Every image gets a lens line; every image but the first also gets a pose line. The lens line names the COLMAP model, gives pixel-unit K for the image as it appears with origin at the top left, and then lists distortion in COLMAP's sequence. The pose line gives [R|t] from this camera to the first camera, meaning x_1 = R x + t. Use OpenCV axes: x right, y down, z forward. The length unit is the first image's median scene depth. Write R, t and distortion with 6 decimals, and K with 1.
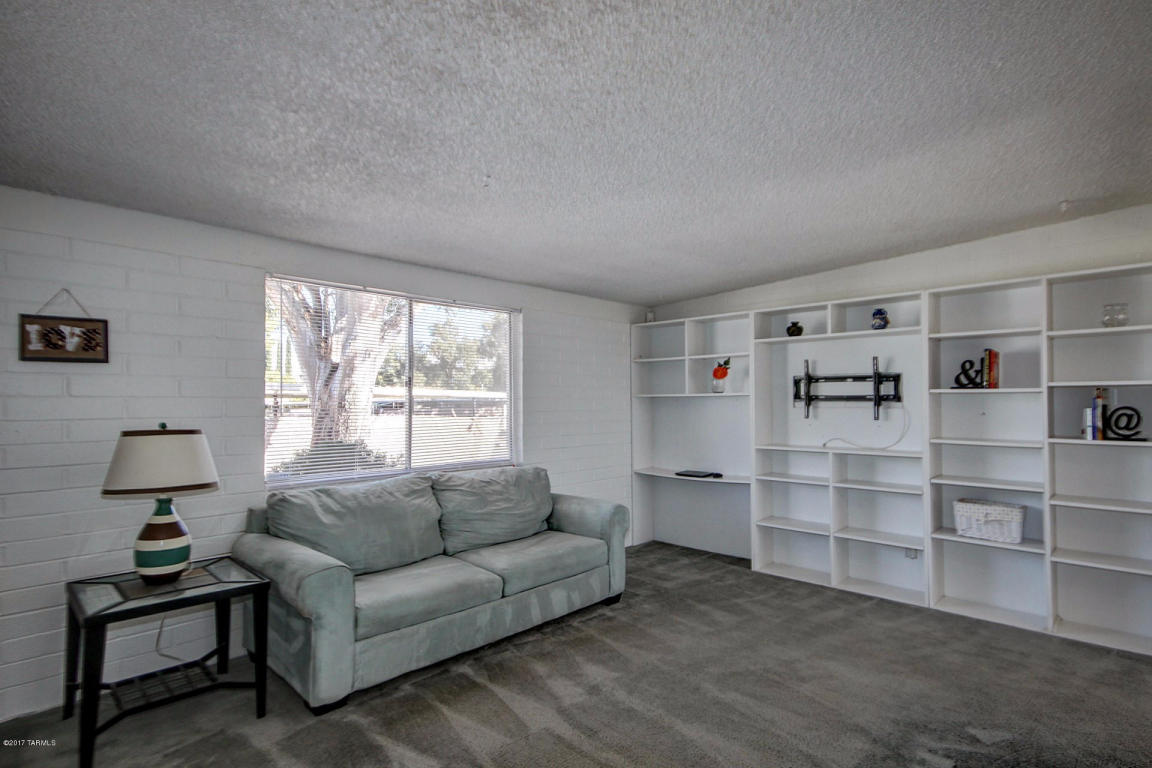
lens RADIAL K [[593.1, 0, 577.4], [0, 593.1, 388.4], [0, 0, 1]] dist [0.012031, -0.006107]
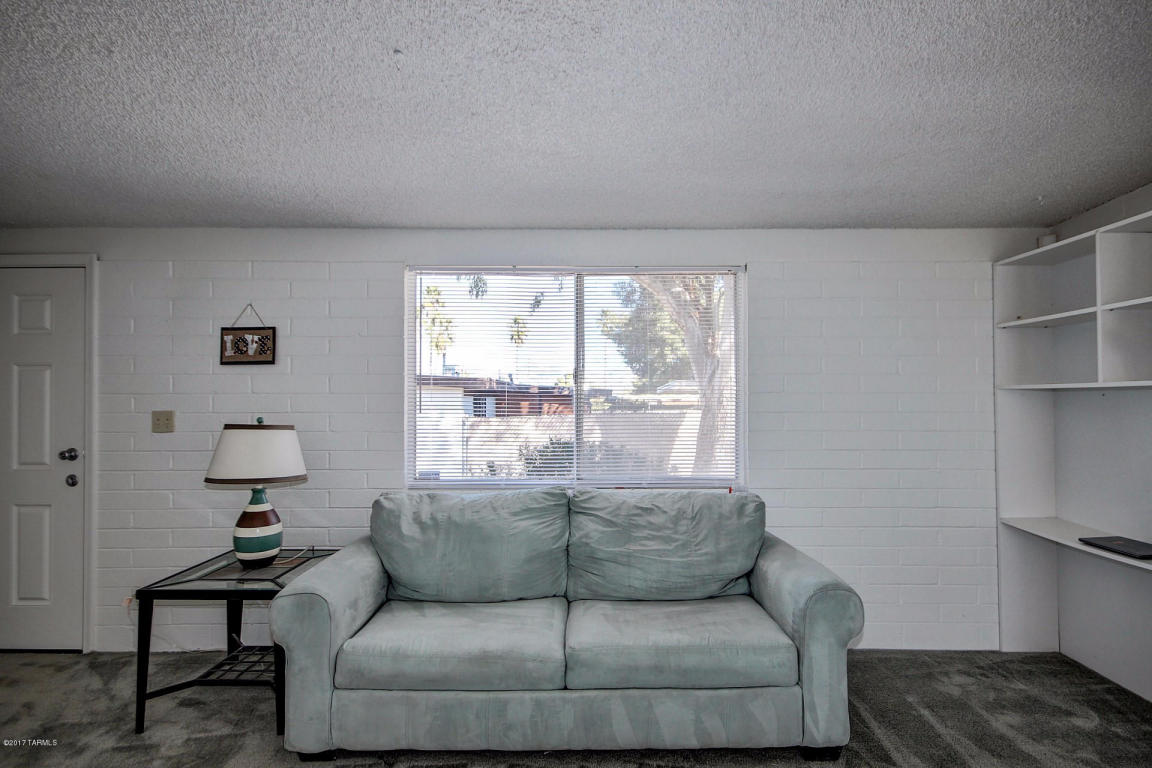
lens RADIAL K [[567.3, 0, 573.8], [0, 567.3, 389.3], [0, 0, 1]] dist [0.008292, -0.000036]
pose [[0.696311, -0.010349, -0.717665, 0.315514], [0.016746, 0.999858, 0.001830, 0.010572], [0.717545, -0.013293, 0.696386, 0.511256]]
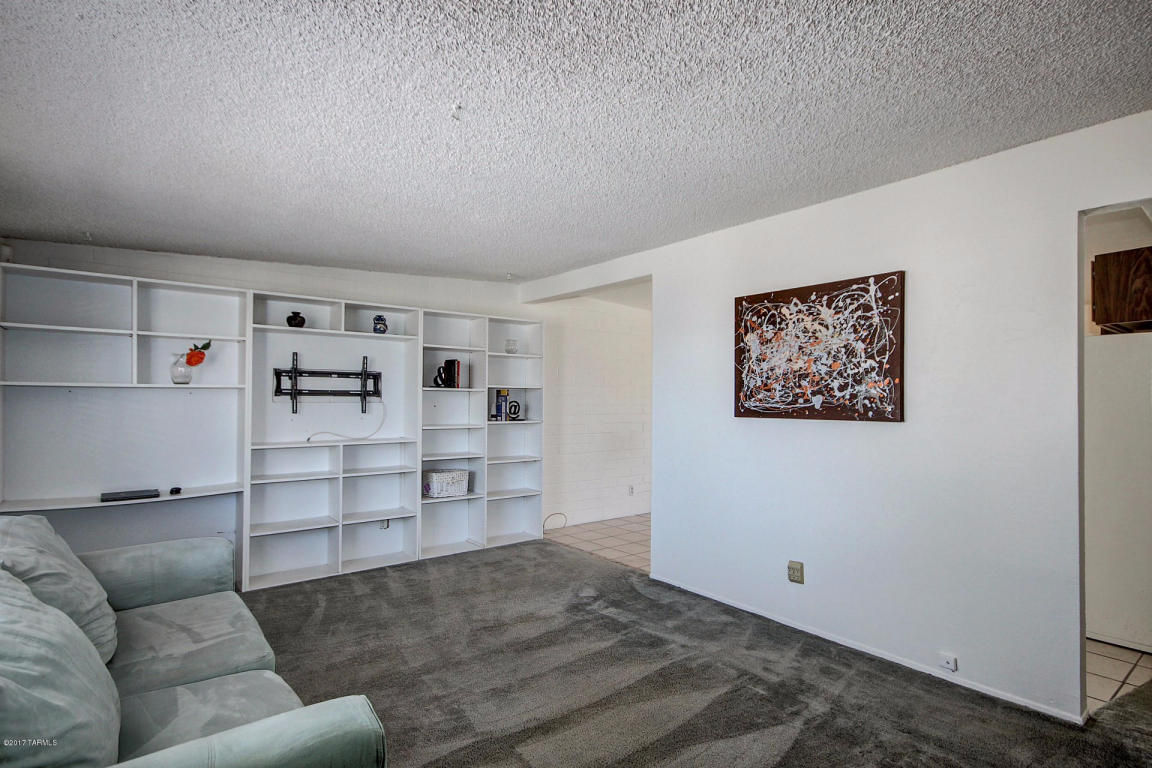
lens RADIAL K [[593.1, 0, 579.4], [0, 593.1, 385.9], [0, 0, 1]] dist [0.012031, -0.006107]
pose [[0.116418, 0.024489, 0.992898, -0.661725], [-0.029676, 0.999335, -0.021168, 0.016484], [-0.992757, -0.027001, 0.117068, 0.550001]]
